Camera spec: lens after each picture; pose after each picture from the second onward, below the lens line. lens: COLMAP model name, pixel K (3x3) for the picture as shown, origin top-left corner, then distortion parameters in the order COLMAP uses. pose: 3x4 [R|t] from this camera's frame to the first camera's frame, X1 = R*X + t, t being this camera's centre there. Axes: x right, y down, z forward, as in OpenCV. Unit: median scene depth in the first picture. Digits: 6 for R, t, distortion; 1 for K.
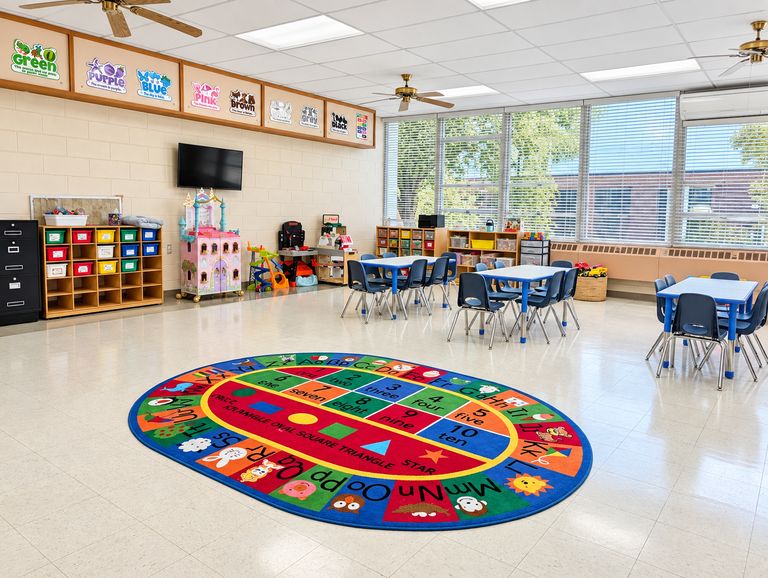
lens RADIAL K [[553.9, 0, 401.9], [0, 553.9, 287.5], [0, 0, 1]] dist [0.012566, 0.007132]
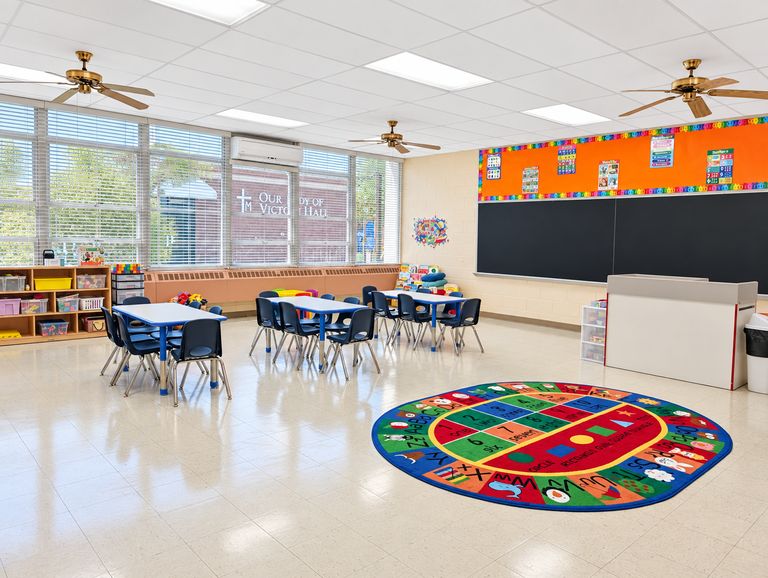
lens RADIAL K [[553.9, 0, 401.9], [0, 553.9, 287.5], [0, 0, 1]] dist [0.012566, 0.007132]
pose [[0.192296, -0.107750, 0.975404, -1.335386], [0.117938, 0.989287, 0.086033, -0.225314], [-0.974224, 0.098493, 0.202943, 1.070226]]
